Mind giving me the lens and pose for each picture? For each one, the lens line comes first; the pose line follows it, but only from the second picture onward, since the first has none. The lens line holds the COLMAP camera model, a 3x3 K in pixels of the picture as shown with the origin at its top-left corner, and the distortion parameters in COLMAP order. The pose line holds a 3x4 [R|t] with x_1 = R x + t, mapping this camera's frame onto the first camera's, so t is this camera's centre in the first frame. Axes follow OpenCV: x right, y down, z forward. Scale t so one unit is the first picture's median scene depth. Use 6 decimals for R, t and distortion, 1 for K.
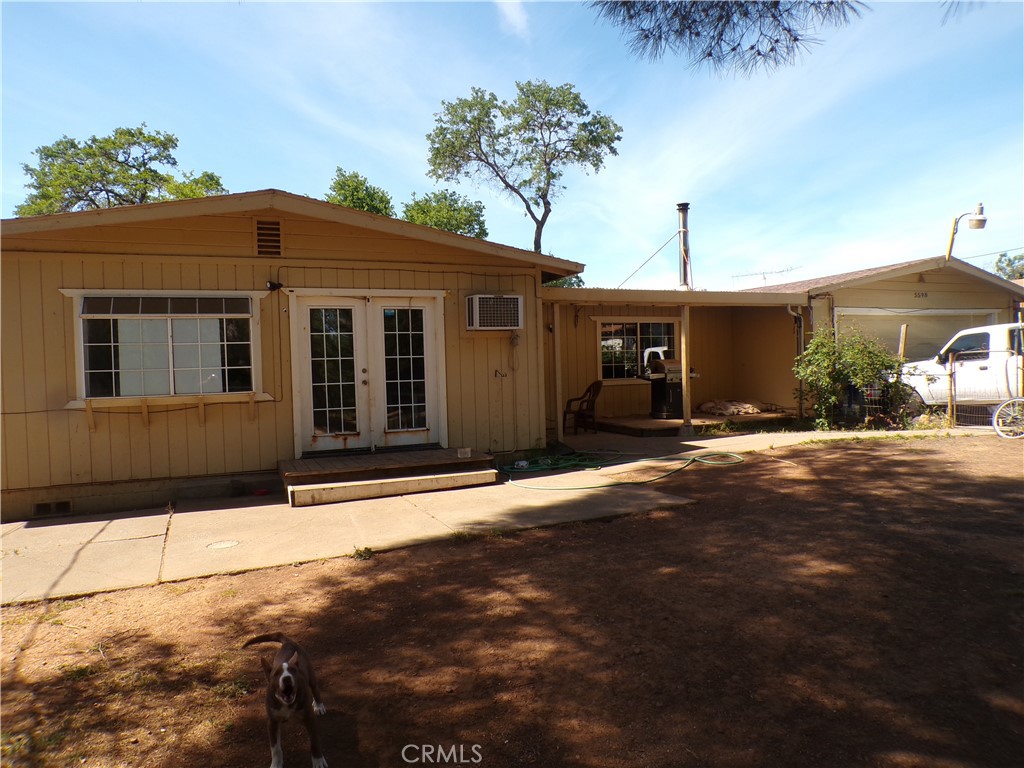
lens RADIAL K [[686.6, 0, 512.0], [0, 686.6, 384.0], [0, 0, 1]] dist [-0.035016, -0.000223]
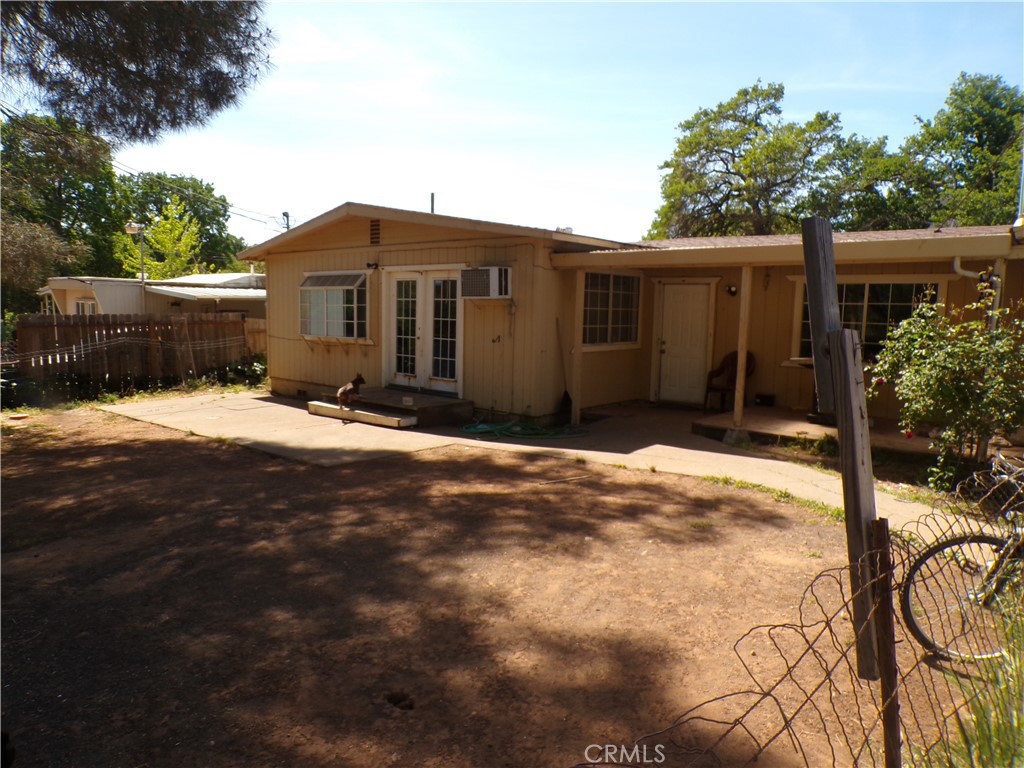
lens RADIAL K [[686.6, 0, 512.0], [0, 686.6, 384.0], [0, 0, 1]] dist [-0.035016, -0.000223]
pose [[0.439131, 0.138673, -0.887656, 1.008961], [-0.052094, 0.990284, 0.128935, -0.090503], [0.896911, -0.010378, 0.442088, 0.572723]]
